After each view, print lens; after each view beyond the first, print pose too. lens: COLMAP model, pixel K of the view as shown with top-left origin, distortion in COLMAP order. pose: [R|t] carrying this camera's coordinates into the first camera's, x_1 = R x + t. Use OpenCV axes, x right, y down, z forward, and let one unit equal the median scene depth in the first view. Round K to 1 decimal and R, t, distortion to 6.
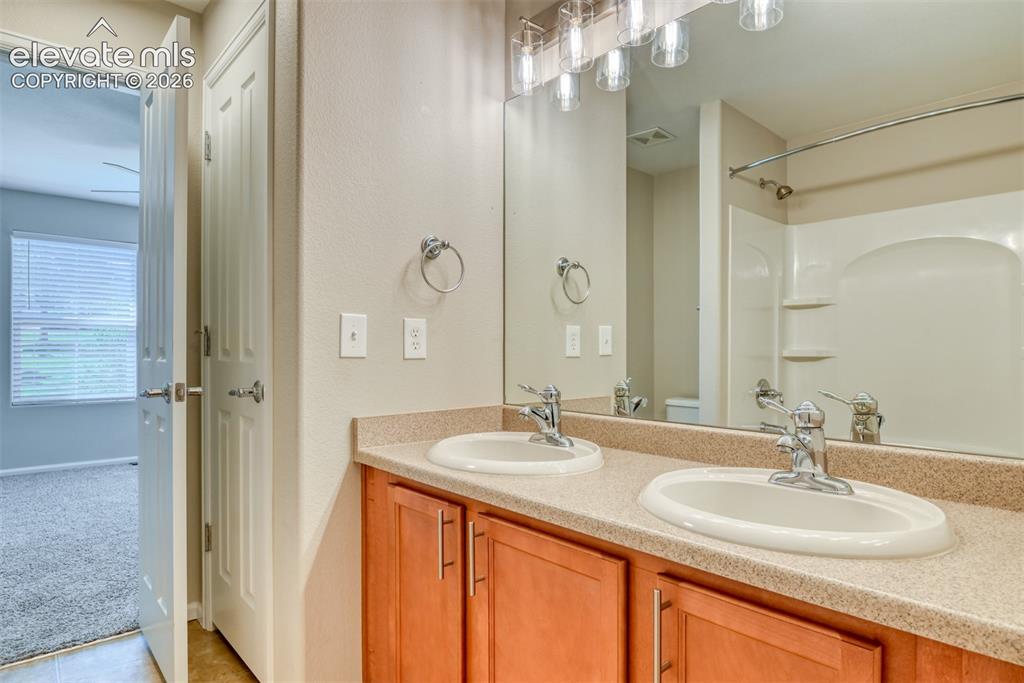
lens RADIAL K [[558.1, 0, 518.9], [0, 558.1, 350.5], [0, 0, 1]] dist [-0.021951, 0.000231]
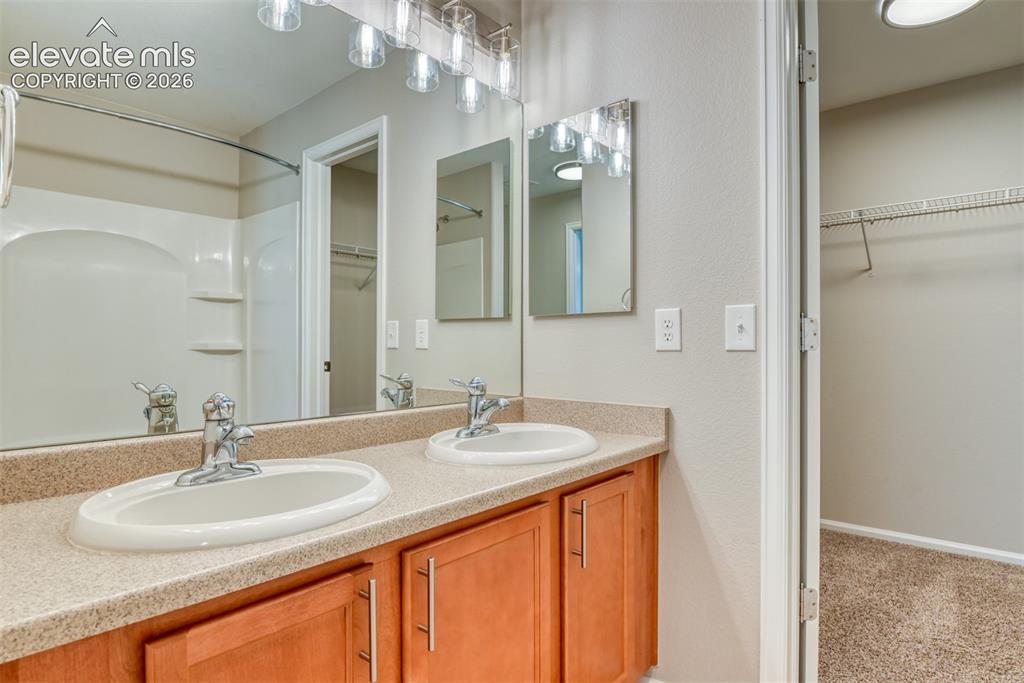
lens RADIAL K [[558.1, 0, 512.7], [0, 558.1, 340.9], [0, 0, 1]] dist [-0.021951, 0.000231]
pose [[-0.115203, 0.008311, 0.993307, -0.659467], [0.000226, 0.999965, -0.008340, 0.006528], [-0.993342, -0.000736, -0.115201, 0.734652]]
